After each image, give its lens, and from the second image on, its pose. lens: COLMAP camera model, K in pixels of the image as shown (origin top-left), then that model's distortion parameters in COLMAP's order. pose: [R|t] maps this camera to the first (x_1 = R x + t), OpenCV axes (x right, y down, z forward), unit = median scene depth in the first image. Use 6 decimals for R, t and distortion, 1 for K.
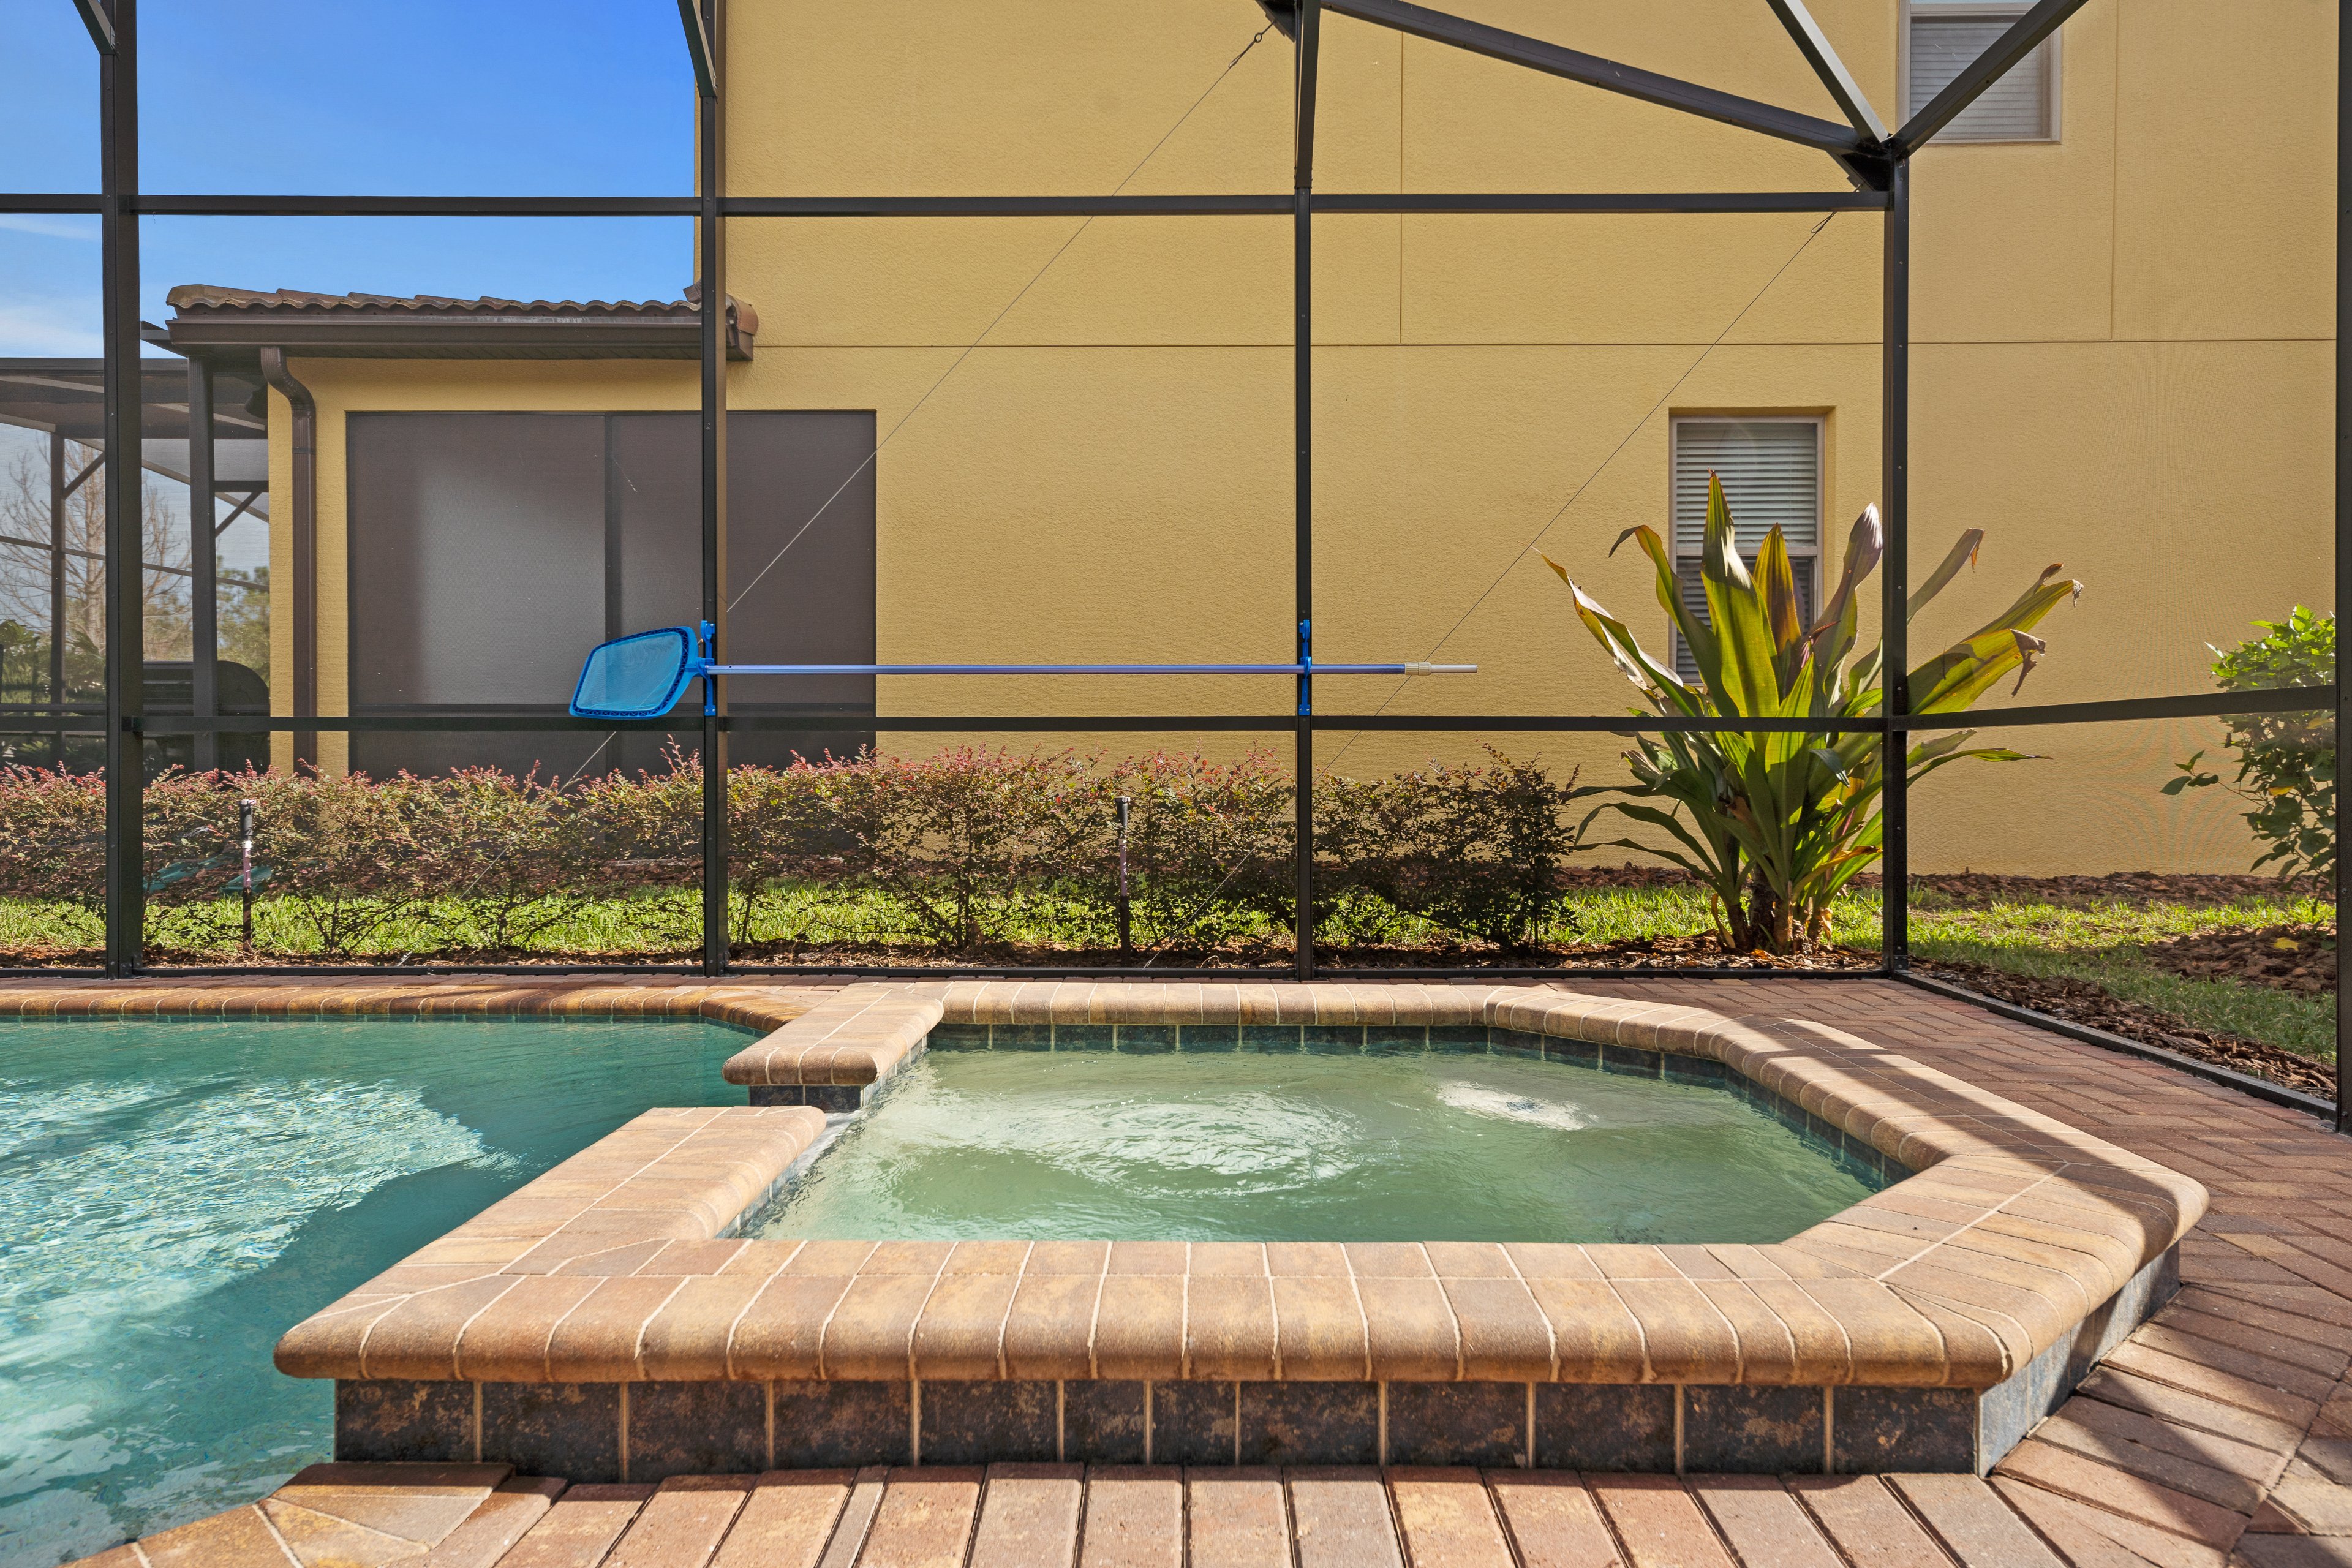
lens RADIAL K [[1518.0, 0, 1176.0], [0, 1518.0, 784.0], [0, 0, 1]] dist [-0.001588, -0.000627]
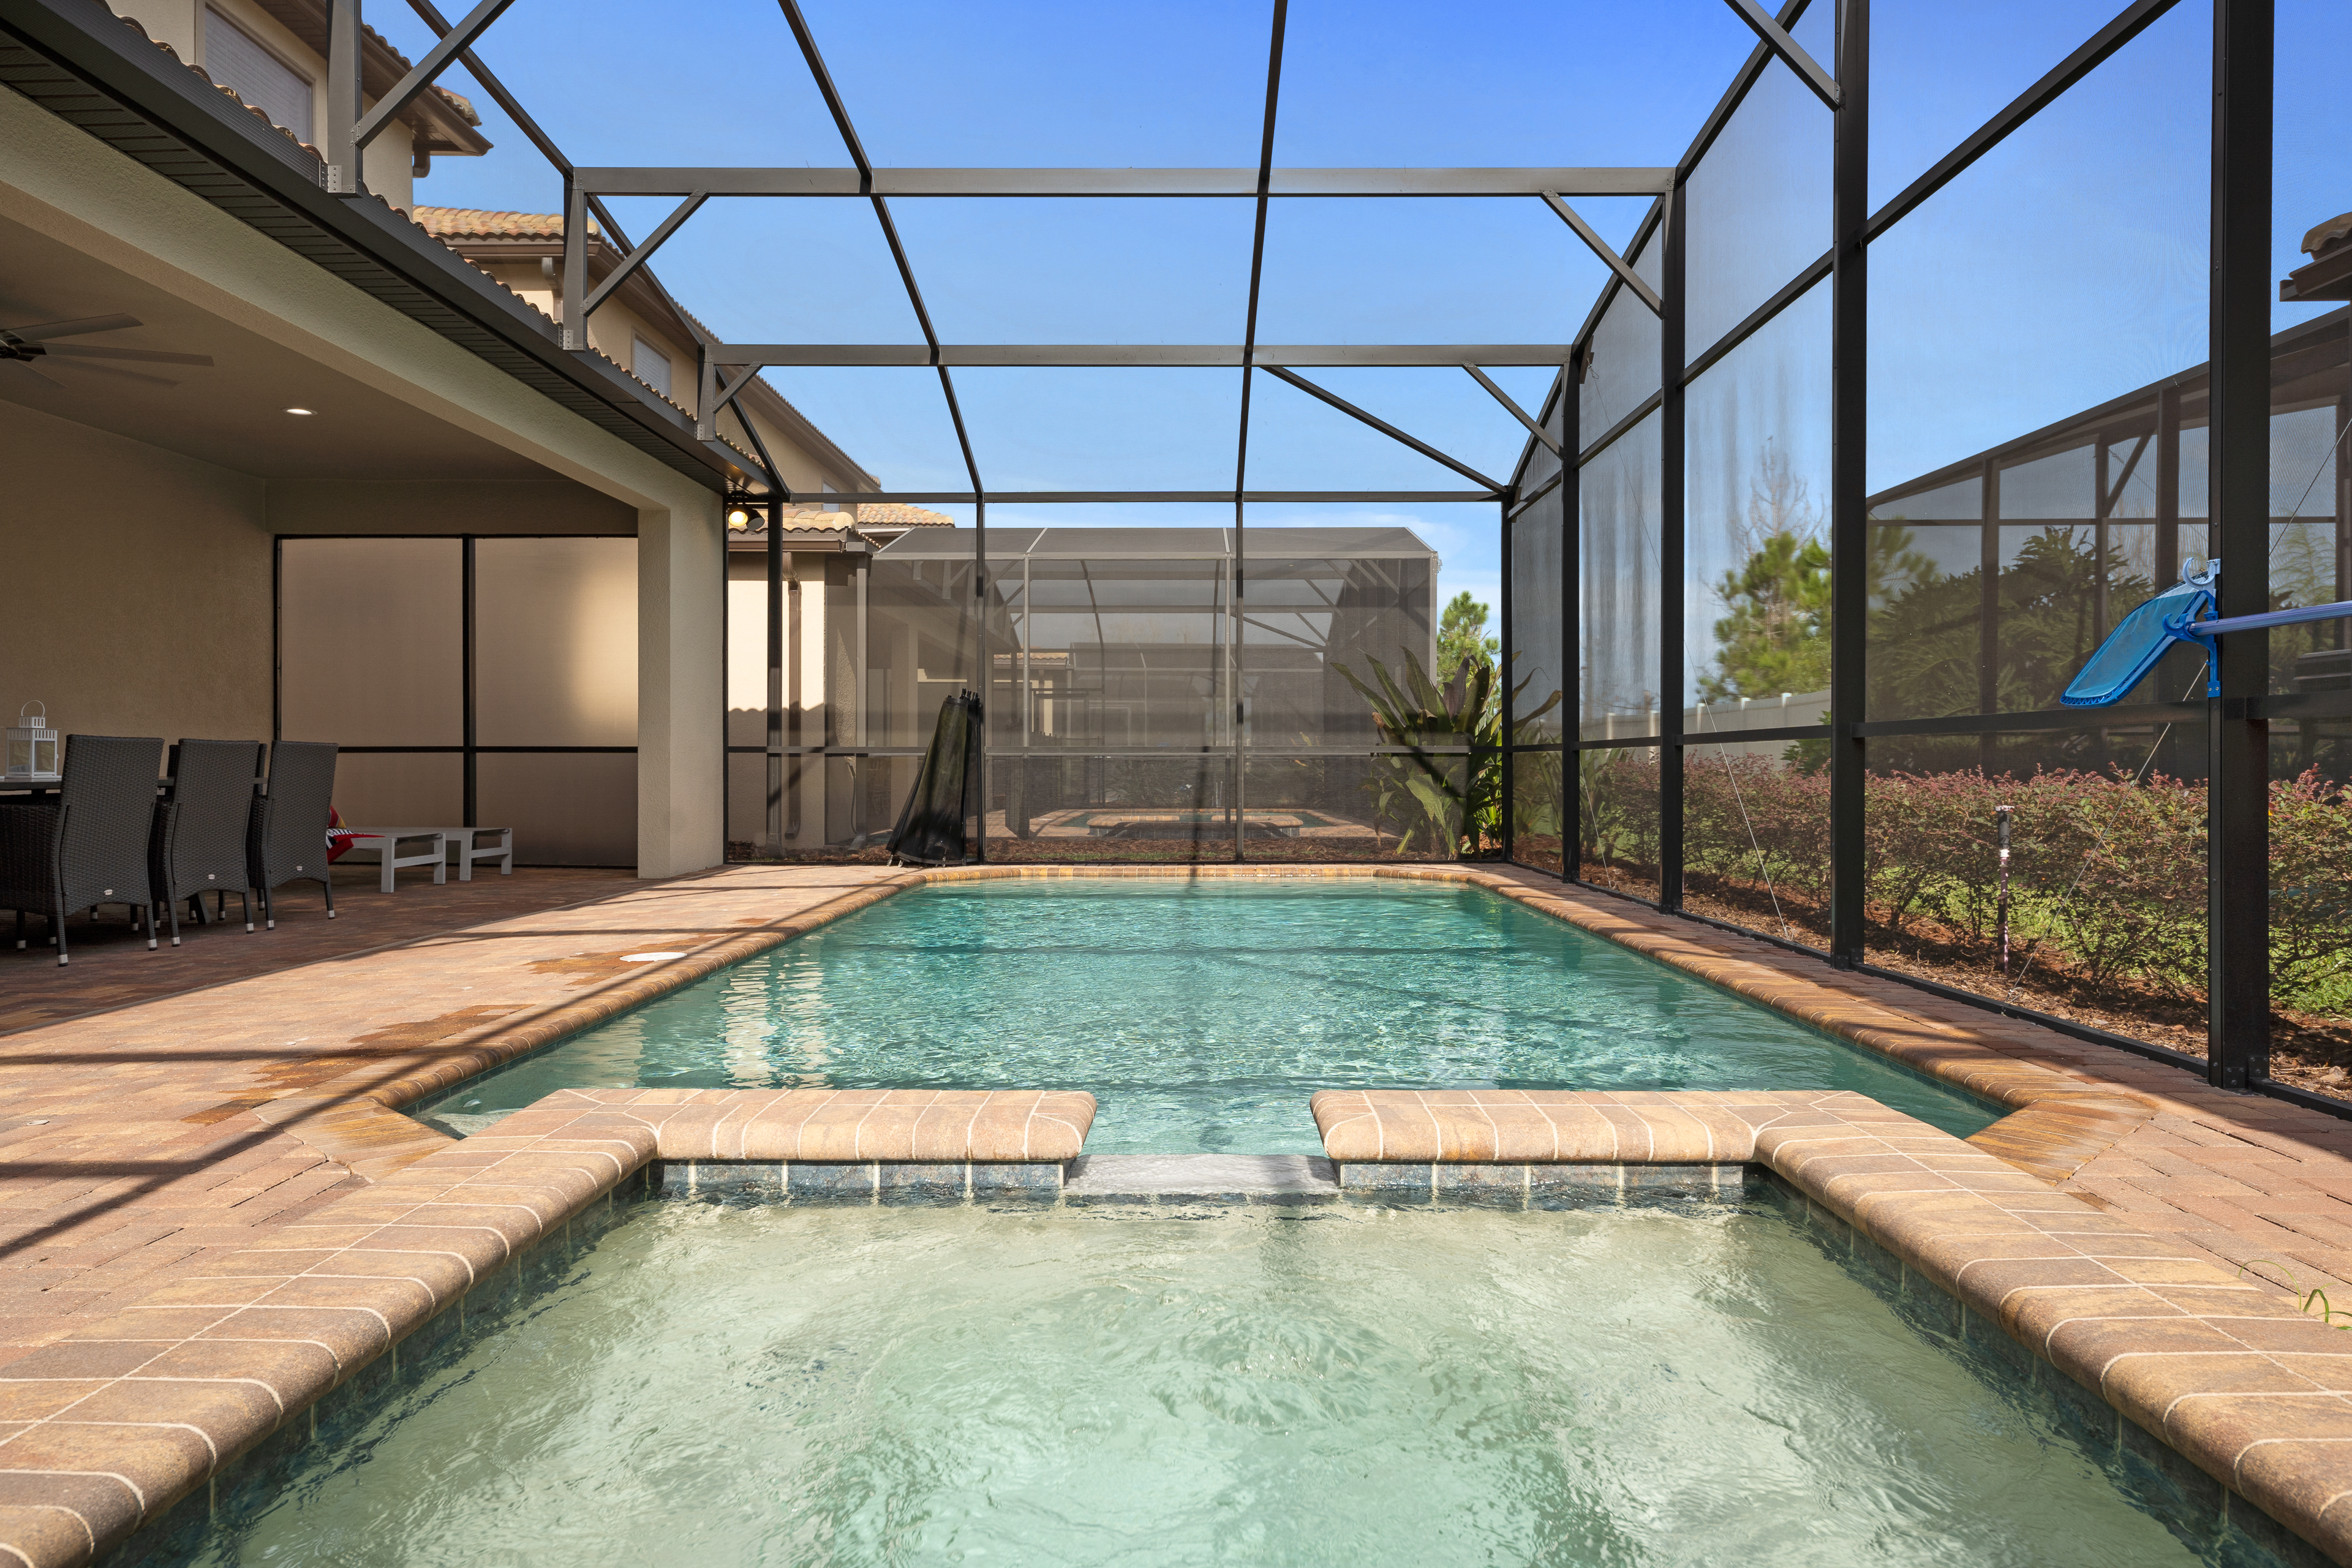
lens RADIAL K [[1518.0, 0, 1176.0], [0, 1518.0, 784.0], [0, 0, 1]] dist [-0.001588, -0.000627]
pose [[-0.004984, 0.009699, -0.999941, 0.291121], [-0.014080, 0.999853, 0.009769, -0.004136], [0.999888, 0.014128, -0.004847, 0.437642]]
